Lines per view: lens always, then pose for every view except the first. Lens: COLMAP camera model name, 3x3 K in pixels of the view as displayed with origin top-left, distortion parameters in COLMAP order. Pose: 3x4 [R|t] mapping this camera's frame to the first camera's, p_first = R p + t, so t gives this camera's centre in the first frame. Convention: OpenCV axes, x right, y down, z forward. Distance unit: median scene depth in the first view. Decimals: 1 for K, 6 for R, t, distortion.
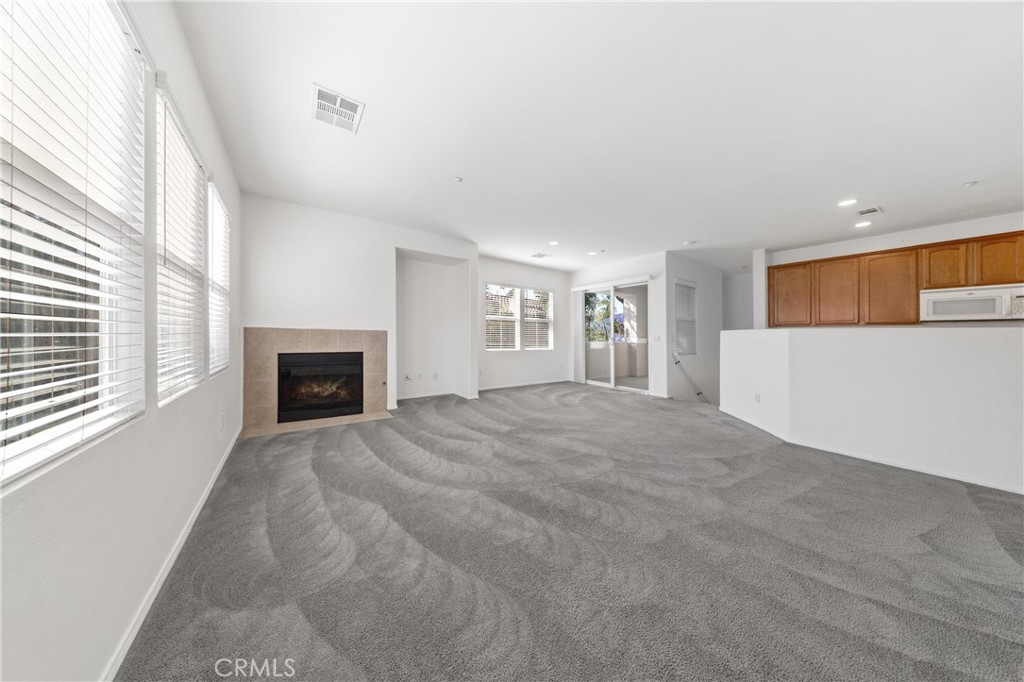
lens RADIAL K [[296.4, 0, 515.1], [0, 296.4, 329.1], [0, 0, 1]] dist [-0.002570, -0.000208]
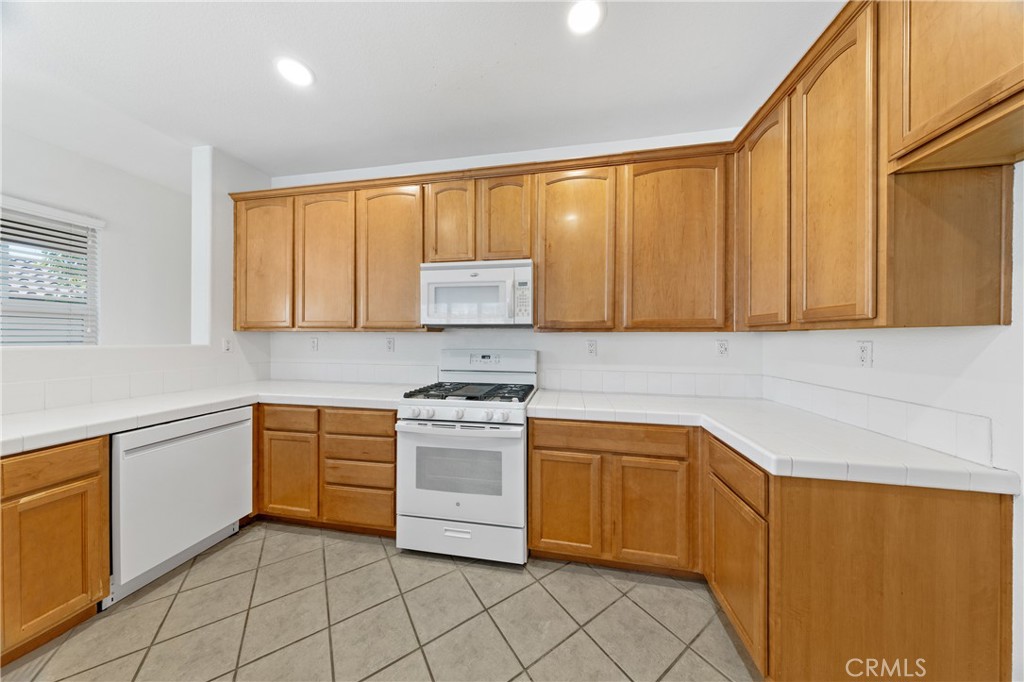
lens RADIAL K [[296.4, 0, 515.7], [0, 296.4, 340.5], [0, 0, 1]] dist [-0.002570, -0.000208]
pose [[0.710459, -0.009355, 0.703676, 0.674199], [-0.012704, 0.999578, 0.026115, -0.009933], [-0.703624, -0.027493, 0.710041, 0.313300]]
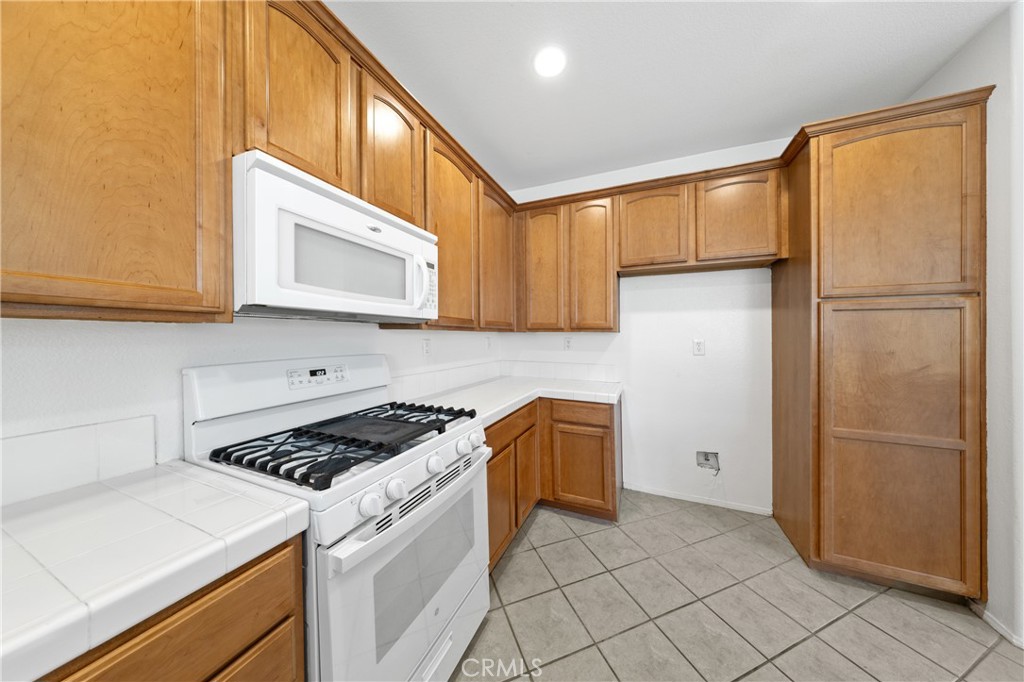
lens RADIAL K [[296.4, 0, 521.7], [0, 296.4, 334.7], [0, 0, 1]] dist [-0.002570, -0.000208]
pose [[-0.527308, -0.005333, 0.849657, 0.663988], [-0.025095, 0.999642, -0.009299, -0.006875], [-0.849303, -0.026226, -0.527253, 0.564869]]
